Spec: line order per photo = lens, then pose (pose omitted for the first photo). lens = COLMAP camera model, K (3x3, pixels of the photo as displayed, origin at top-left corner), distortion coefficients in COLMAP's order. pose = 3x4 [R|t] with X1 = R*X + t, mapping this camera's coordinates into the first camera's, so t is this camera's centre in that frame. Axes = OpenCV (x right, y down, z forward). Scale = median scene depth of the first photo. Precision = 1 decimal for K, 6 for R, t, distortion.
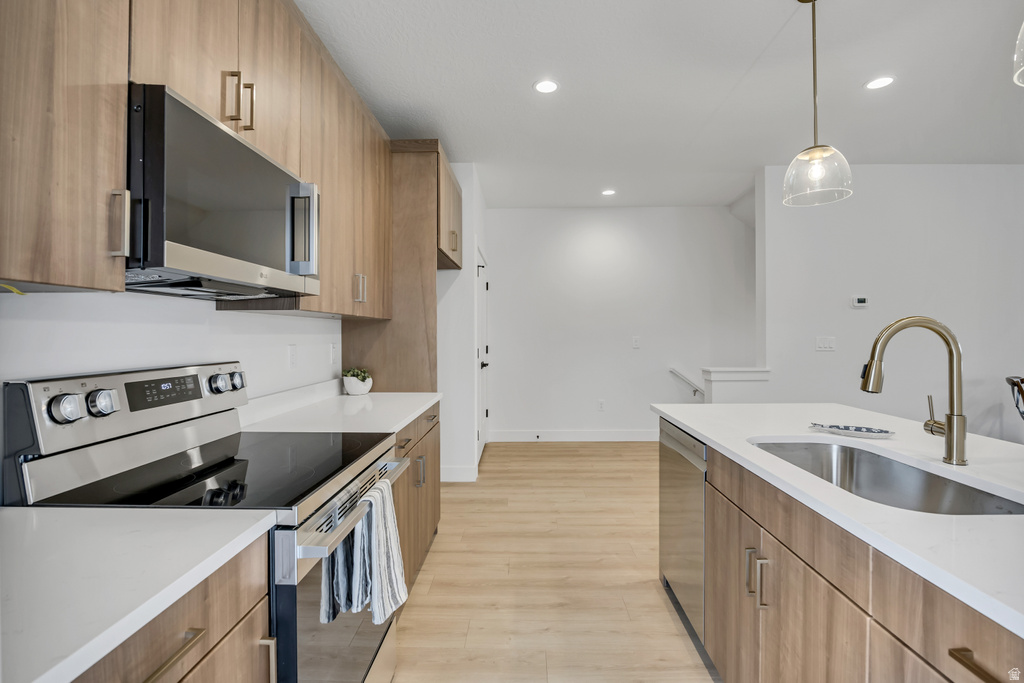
lens RADIAL K [[456.9, 0, 517.6], [0, 456.9, 337.7], [0, 0, 1]] dist [-0.016094, -0.000976]
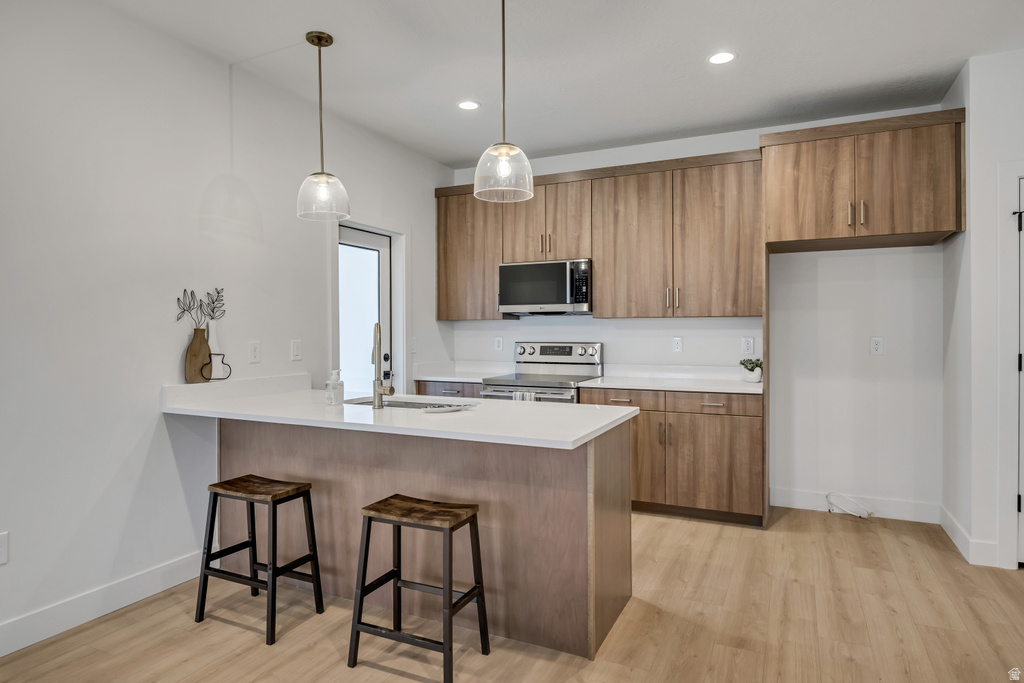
lens RADIAL K [[591.6, 0, 514.5], [0, 591.6, 334.0], [0, 0, 1]] dist [-0.005250, -0.000711]
pose [[-0.409022, 0.006078, -0.912504, 1.352955], [-0.001059, 0.999974, 0.007135, -0.004936], [0.912524, 0.003885, -0.409005, 1.150673]]
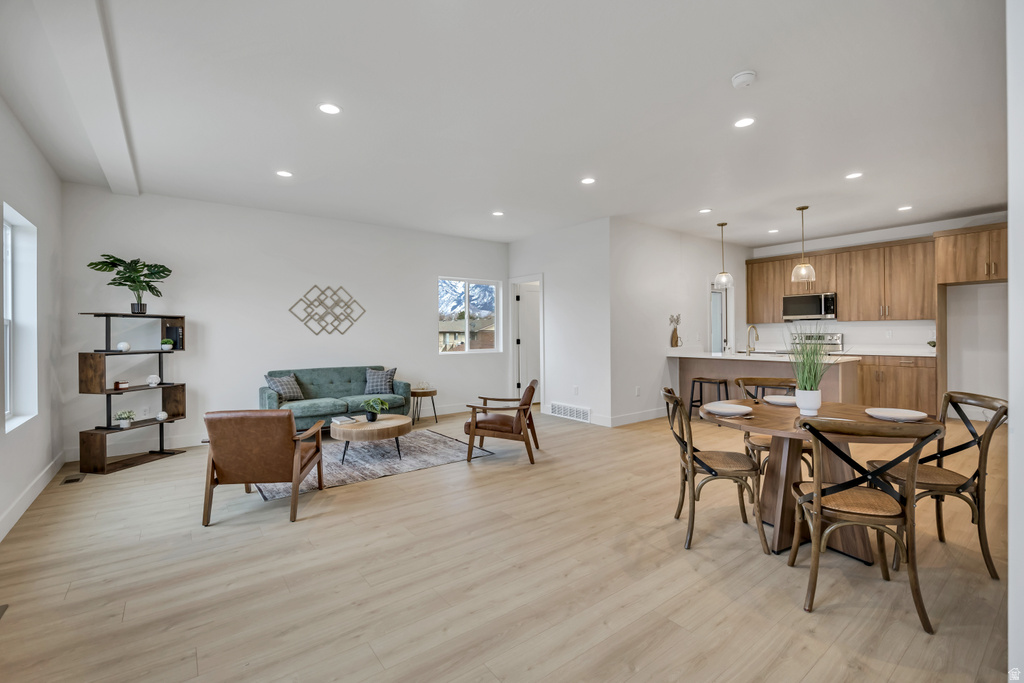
lens RADIAL K [[456.9, 0, 512.9], [0, 456.9, 337.5], [0, 0, 1]] dist [-0.016094, -0.000976]
pose [[-0.780993, 0.014285, -0.624376, 2.888248], [0.008565, 0.999889, 0.012163, 0.007500], [0.624481, 0.004152, -0.781029, 1.557874]]
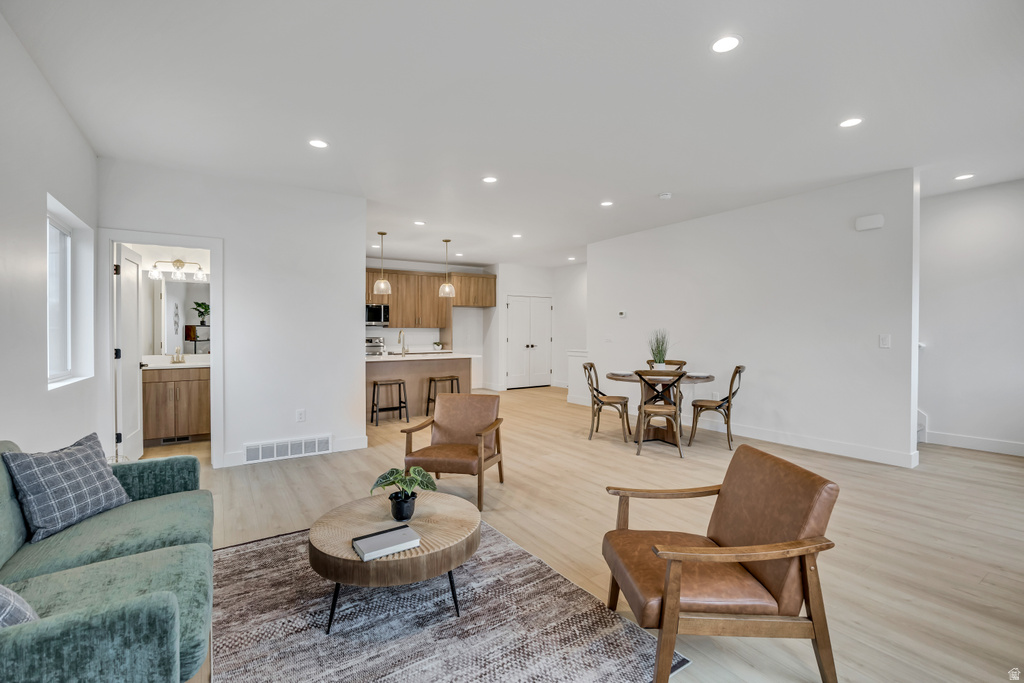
lens RADIAL K [[456.9, 0, 517.7], [0, 456.9, 341.7], [0, 0, 1]] dist [-0.016094, -0.000976]
pose [[0.576338, 0.013343, -0.817103, 3.030867], [0.003895, 0.999810, 0.019074, 0.005543], [0.817202, -0.014175, 0.576176, -0.548907]]
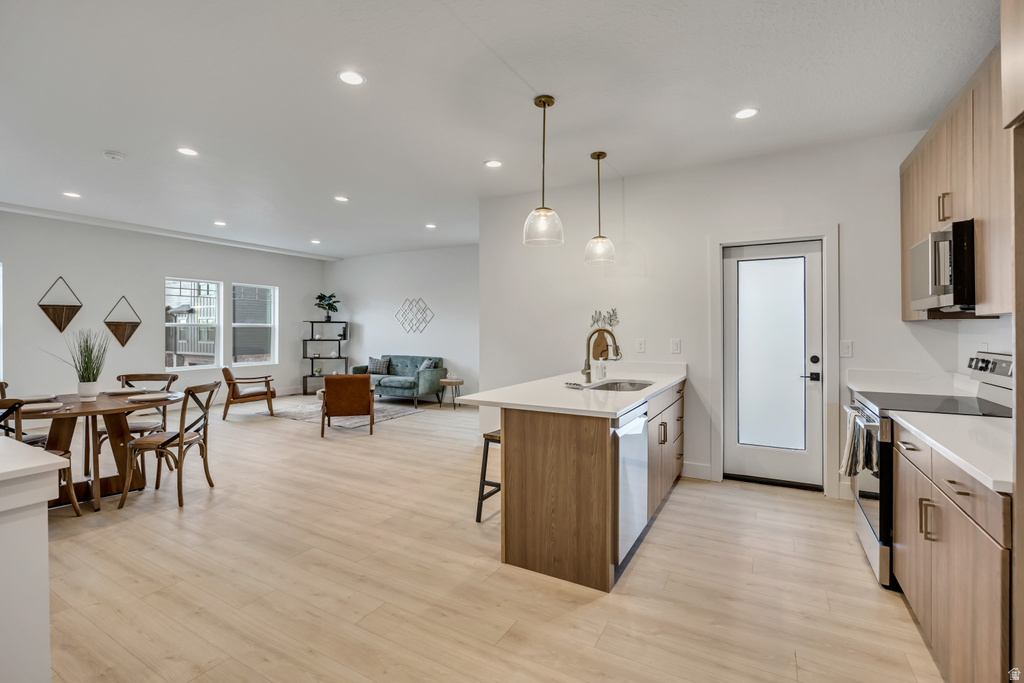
lens RADIAL K [[456.9, 0, 513.2], [0, 456.9, 326.1], [0, 0, 1]] dist [-0.016094, -0.000976]
pose [[-0.882926, 0.003123, 0.469502, 0.038414], [0.001872, 0.999993, -0.003132, -0.021163], [-0.469508, -0.001886, -0.882926, 1.748797]]
